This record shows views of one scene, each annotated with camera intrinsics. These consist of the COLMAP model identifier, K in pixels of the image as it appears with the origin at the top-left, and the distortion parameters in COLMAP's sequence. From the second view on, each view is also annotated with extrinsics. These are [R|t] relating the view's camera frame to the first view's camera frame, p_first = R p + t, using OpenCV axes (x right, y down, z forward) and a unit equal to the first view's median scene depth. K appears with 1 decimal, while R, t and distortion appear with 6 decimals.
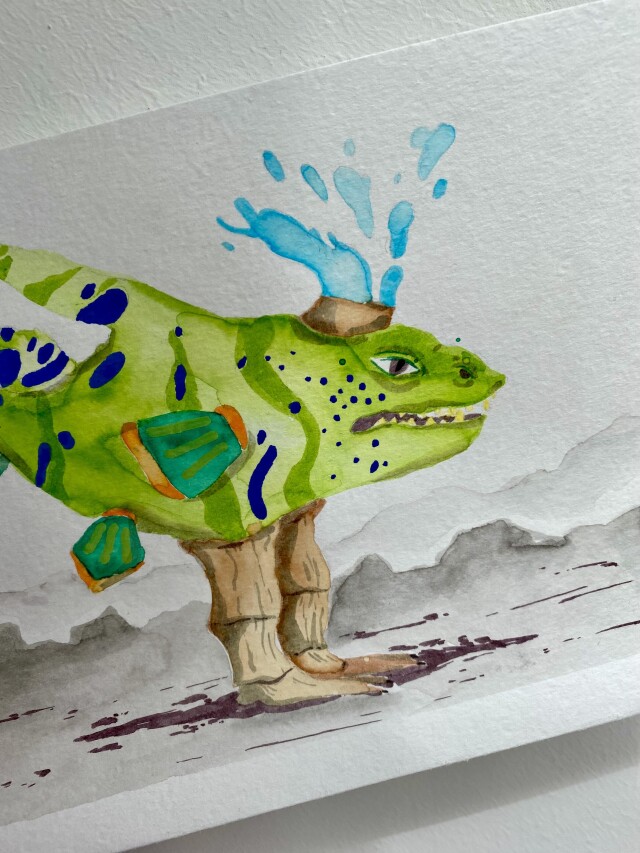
lens RADIAL K [[674.6, 0, 320.0], [0, 674.6, 426.5], [0, 0, 1]] dist [0.052710, -0.117237]
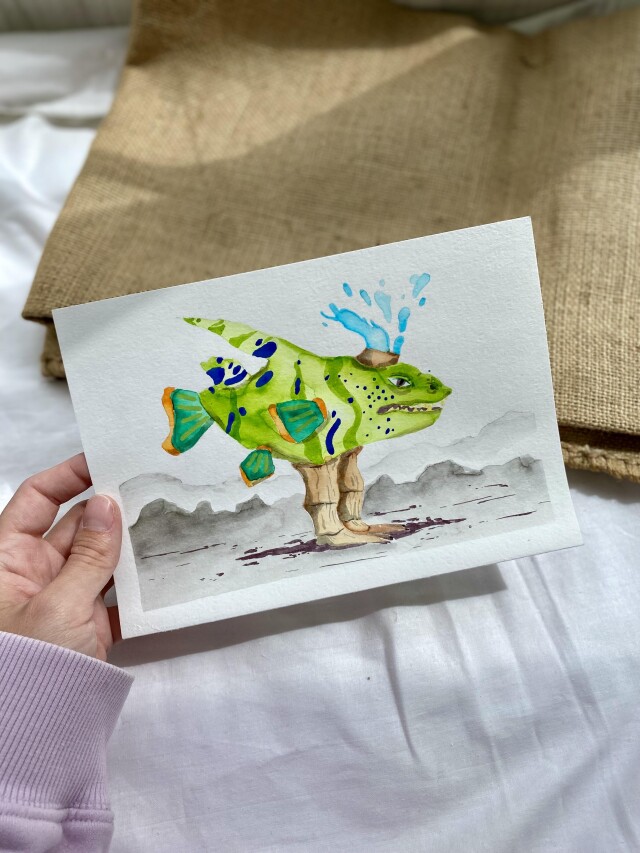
lens RADIAL K [[674.6, 0, 320.0], [0, 674.6, 426.5], [0, 0, 1]] dist [0.052710, -0.117237]
pose [[0.999267, 0.038111, -0.003633, -0.118610], [-0.038230, 0.998373, -0.042294, 0.141782], [0.002015, 0.042402, 0.999099, -1.060683]]
